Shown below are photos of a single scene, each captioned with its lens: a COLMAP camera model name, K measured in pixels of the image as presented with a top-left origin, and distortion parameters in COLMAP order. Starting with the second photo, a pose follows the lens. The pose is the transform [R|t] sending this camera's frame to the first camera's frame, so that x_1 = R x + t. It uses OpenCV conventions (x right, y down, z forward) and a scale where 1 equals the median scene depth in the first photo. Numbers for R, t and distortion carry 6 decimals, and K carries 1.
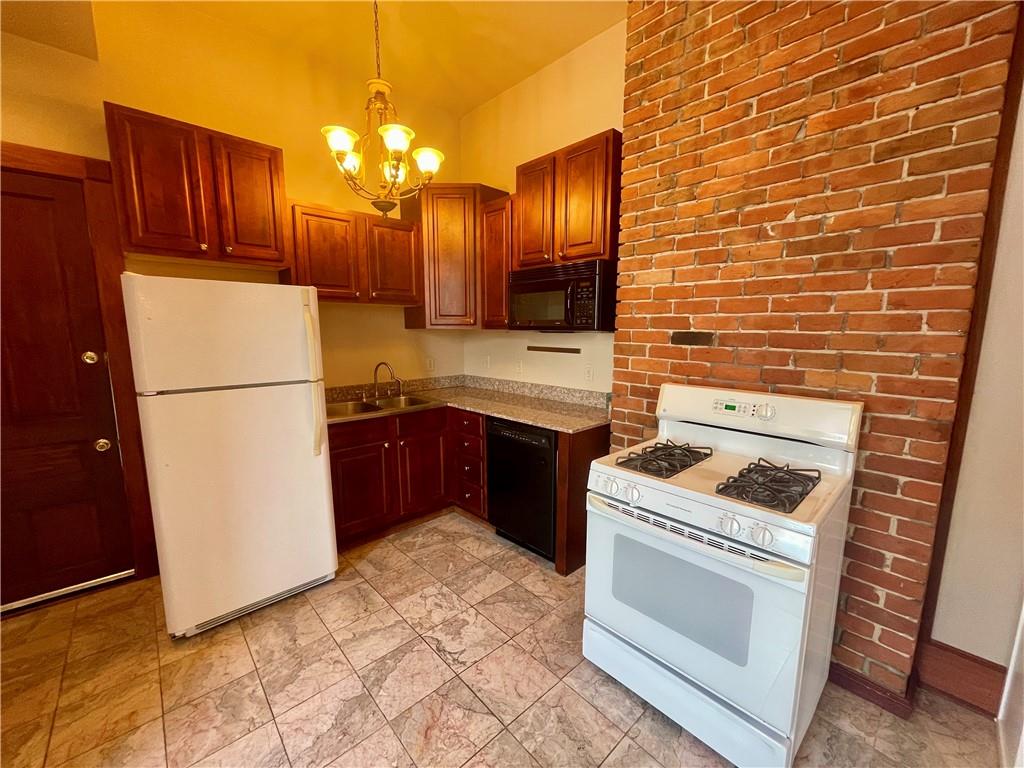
lens RADIAL K [[414.2, 0, 512.1], [0, 414.2, 389.6], [0, 0, 1]] dist [-0.004418, 0.002382]
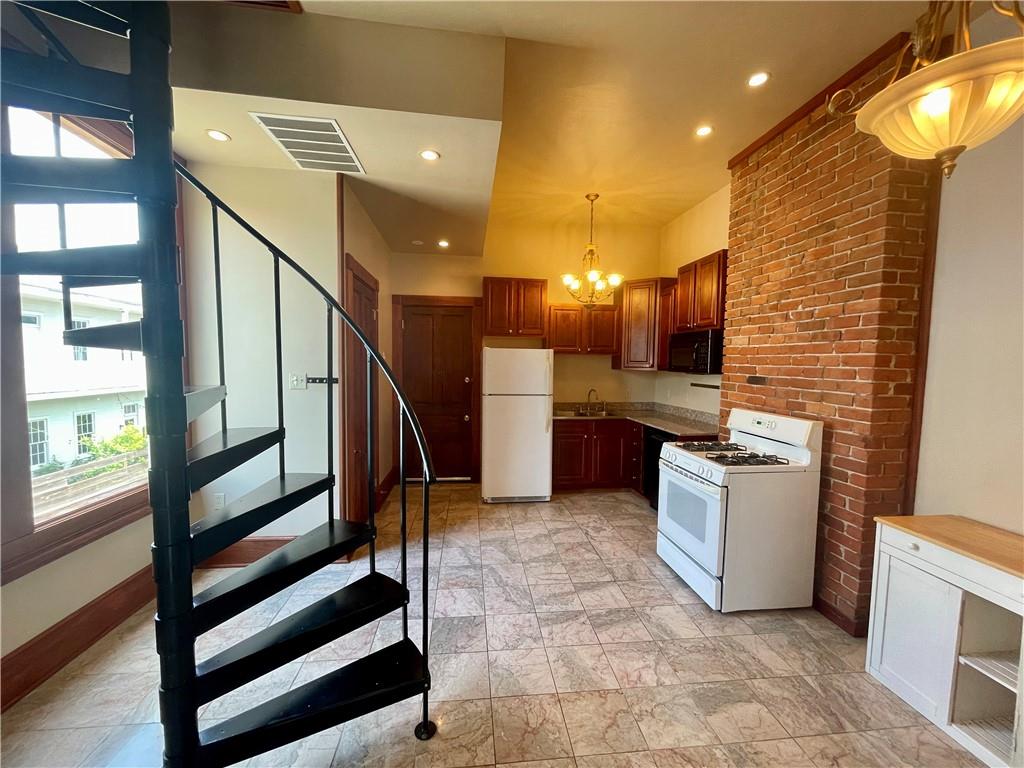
lens RADIAL K [[414.2, 0, 512.1], [0, 414.2, 389.6], [0, 0, 1]] dist [-0.004418, 0.002382]
pose [[0.806013, 0.047313, -0.590003, 0.642948], [-0.097840, 0.993738, -0.053972, 0.088770], [0.583755, 0.101229, 0.805595, -0.825614]]
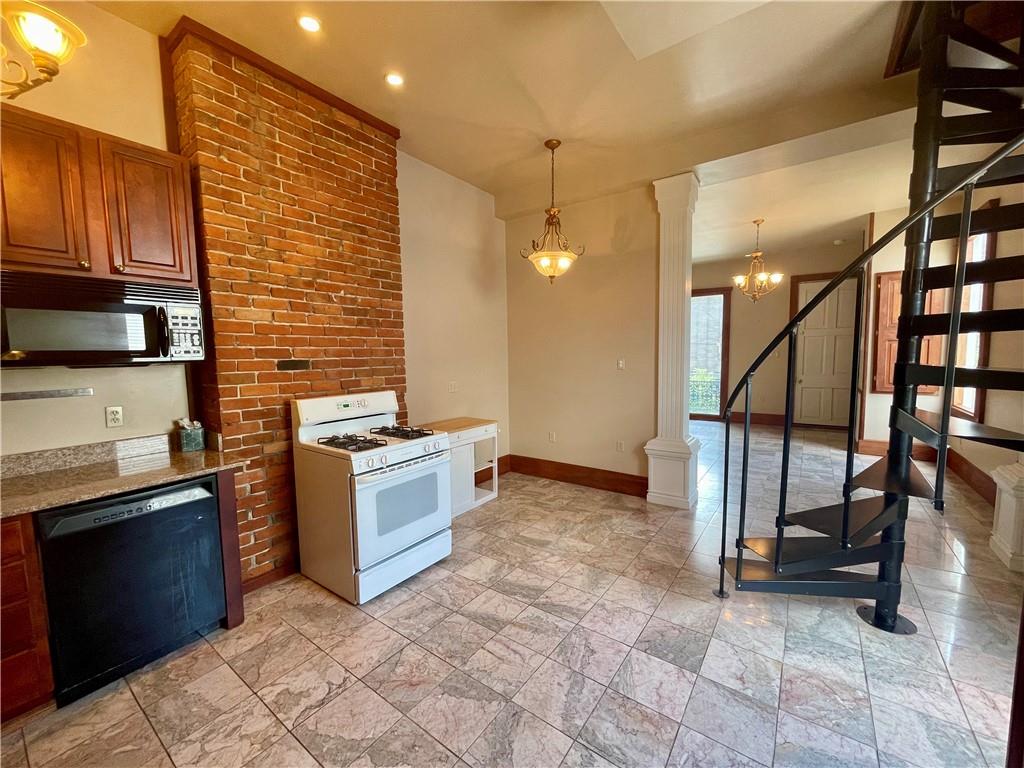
lens RADIAL K [[414.2, 0, 512.1], [0, 414.2, 389.6], [0, 0, 1]] dist [-0.004418, 0.002382]
pose [[-0.198786, -0.095140, 0.975414, -1.062277], [0.153124, 0.980038, 0.126798, -0.112516], [-0.968007, 0.174565, -0.180249, 0.603907]]
